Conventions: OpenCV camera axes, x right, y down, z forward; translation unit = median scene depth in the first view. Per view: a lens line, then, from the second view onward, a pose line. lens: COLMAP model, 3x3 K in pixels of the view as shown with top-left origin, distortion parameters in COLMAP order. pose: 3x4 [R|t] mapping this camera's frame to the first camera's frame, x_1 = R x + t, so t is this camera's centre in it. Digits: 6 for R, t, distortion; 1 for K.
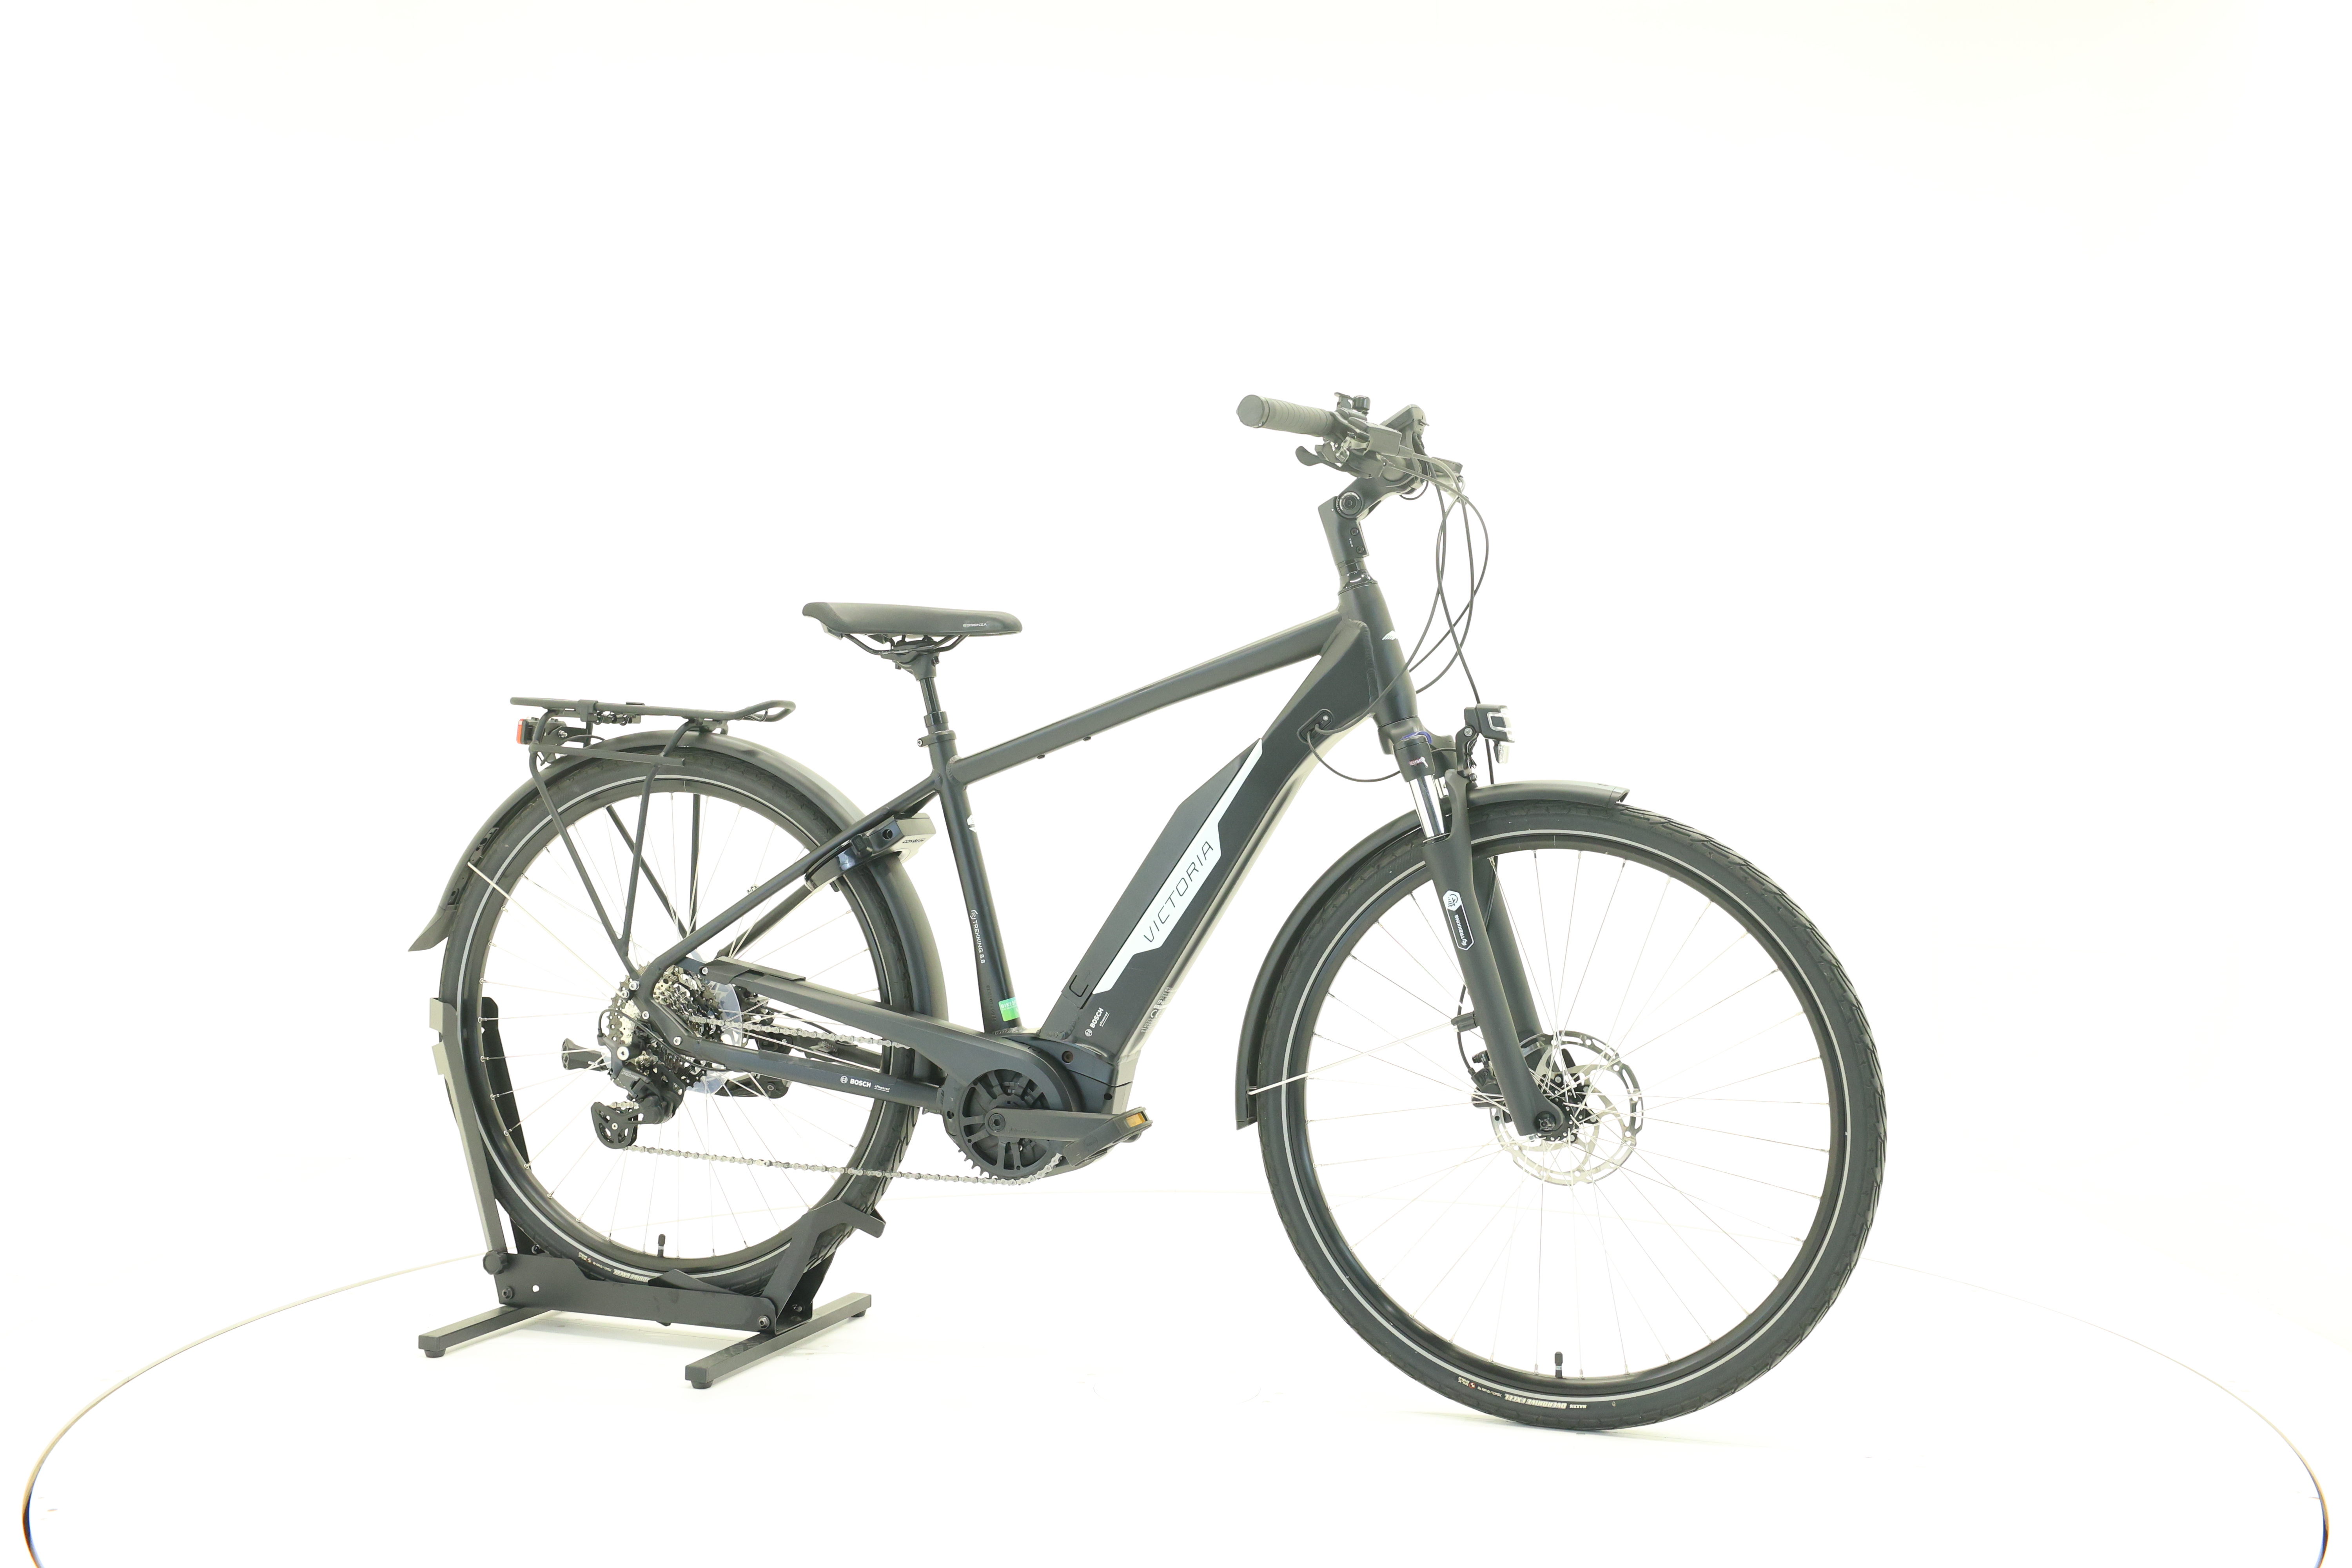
lens RADIAL K [[2480.6, 0, 1176.0], [0, 2480.6, 784.0], [0, 0, 1]] dist [-0.004496, 0.008221]
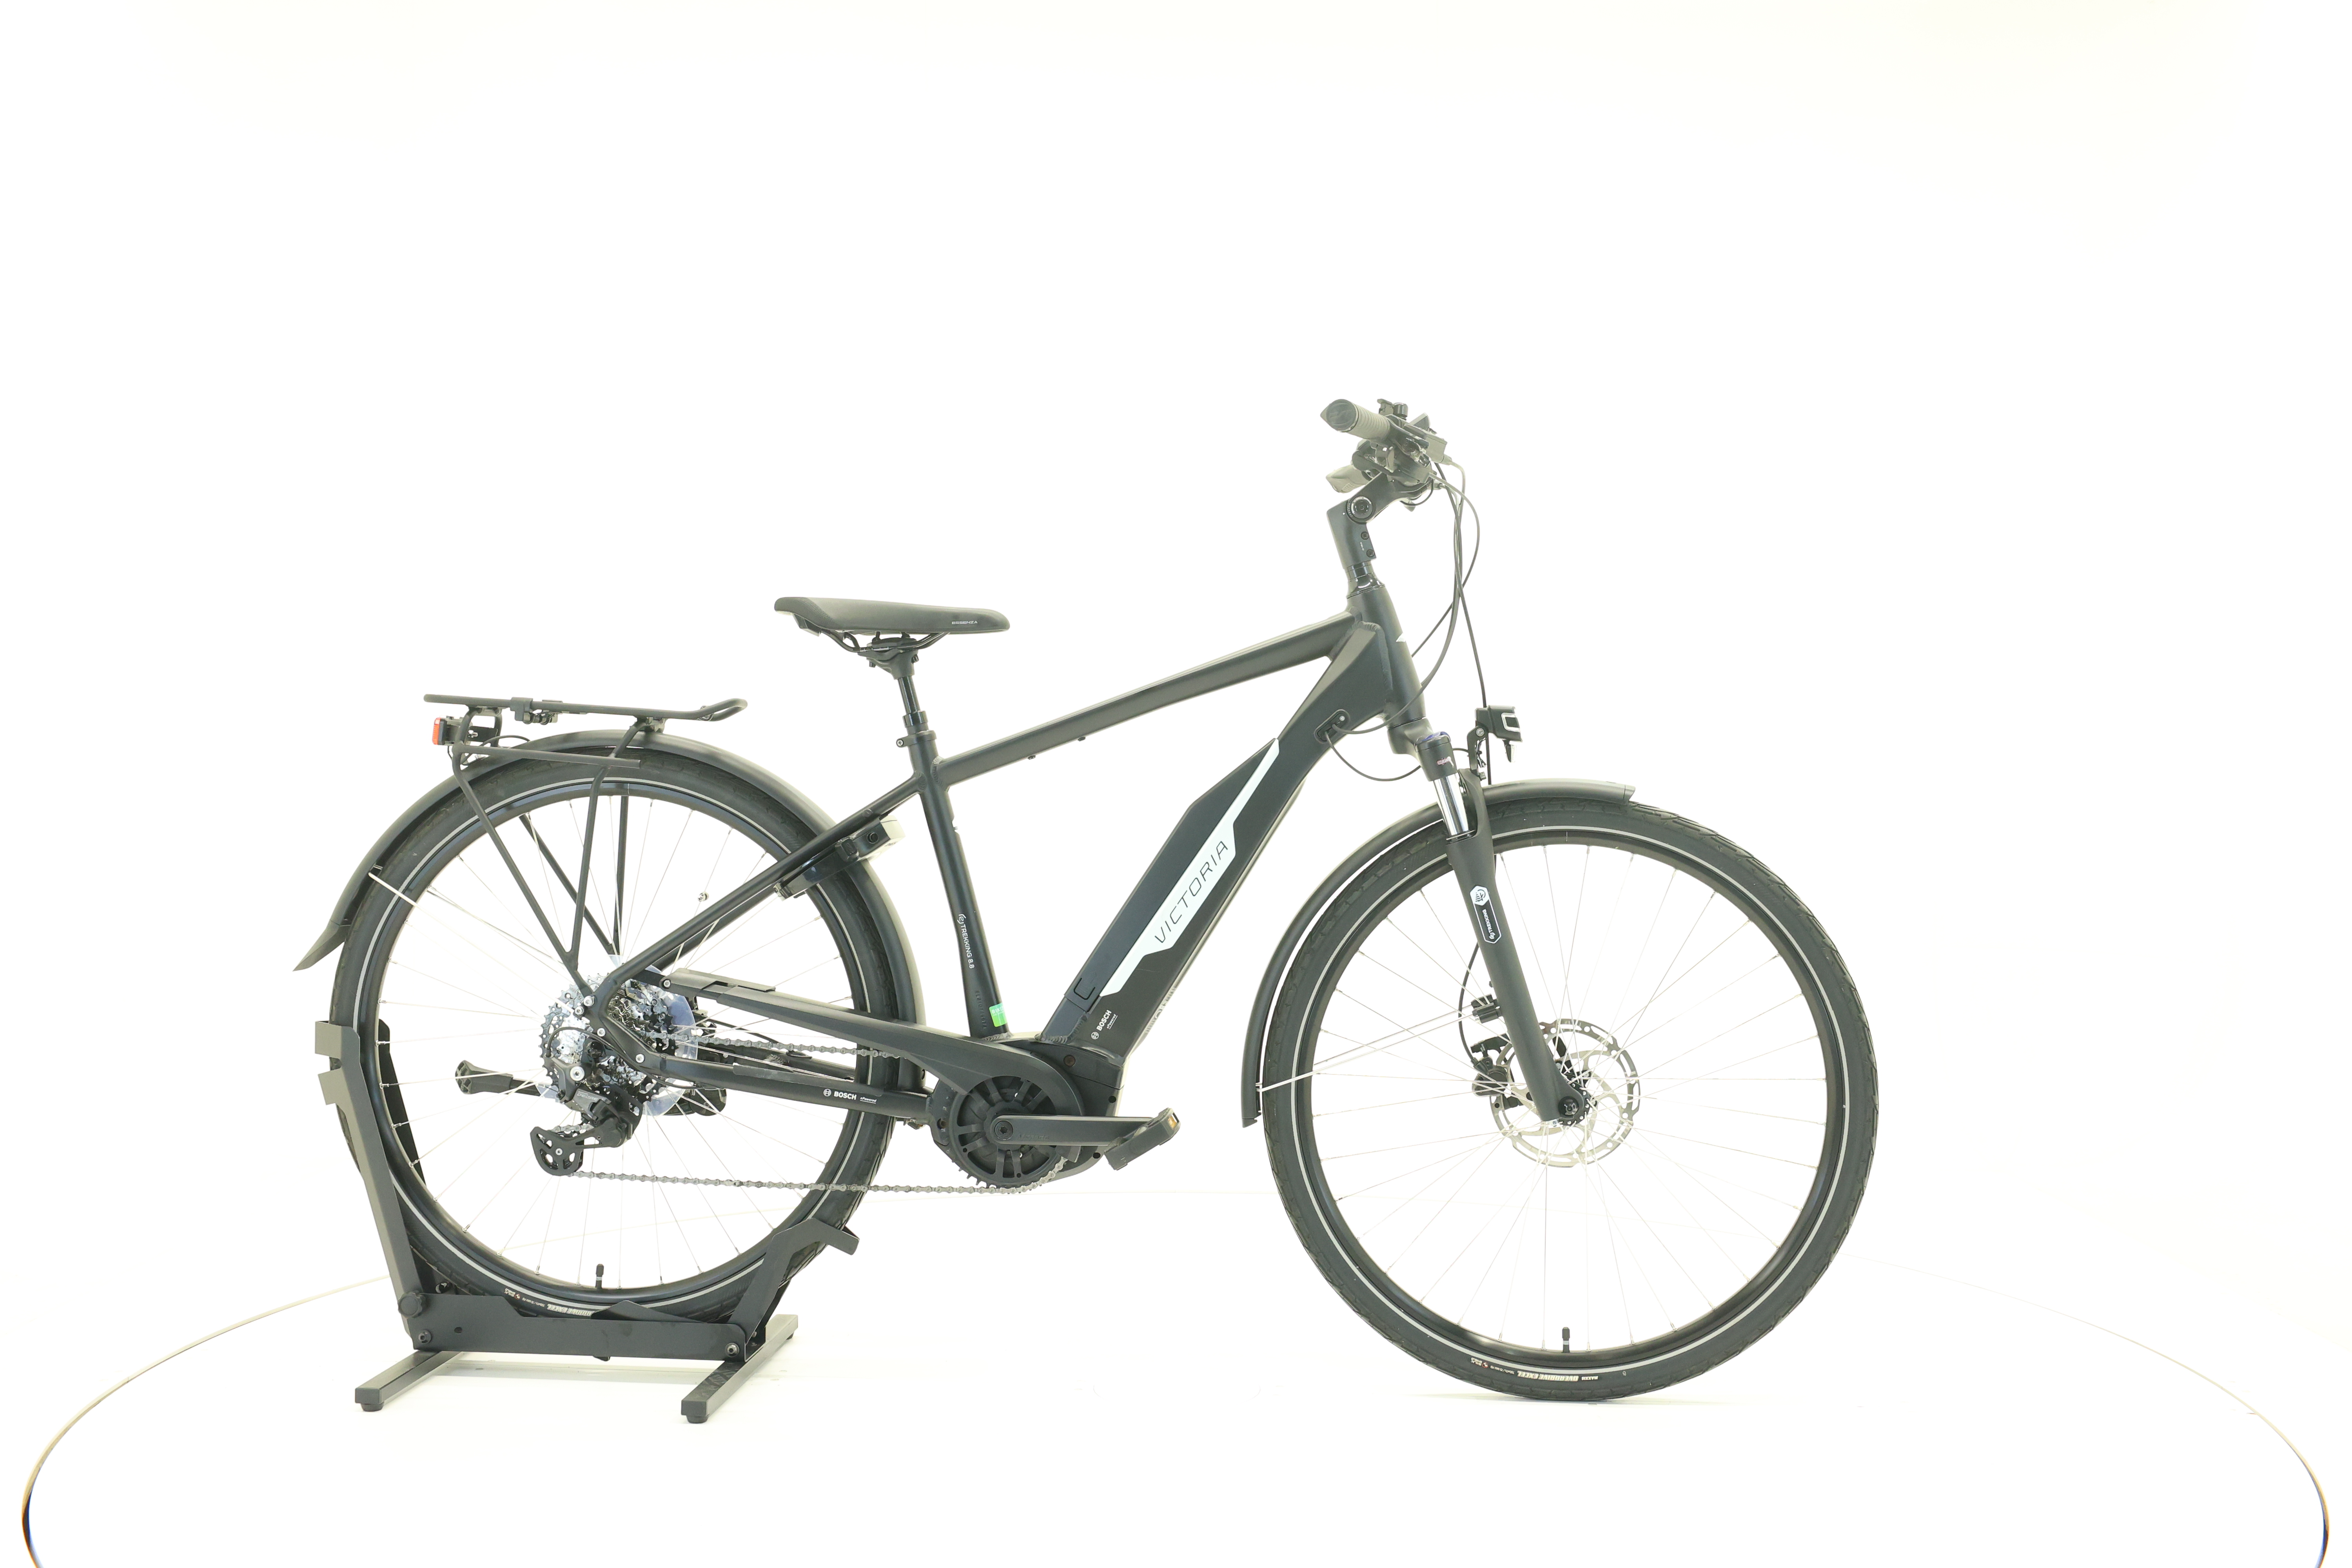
lens RADIAL K [[2480.6, 0, 1176.0], [0, 2480.6, 784.0], [0, 0, 1]] dist [-0.004496, 0.008221]
pose [[0.965788, -0.005595, 0.259272, -0.260408], [0.005264, 0.999984, 0.001968, -0.001983], [-0.259279, -0.000535, 0.965802, 0.035048]]
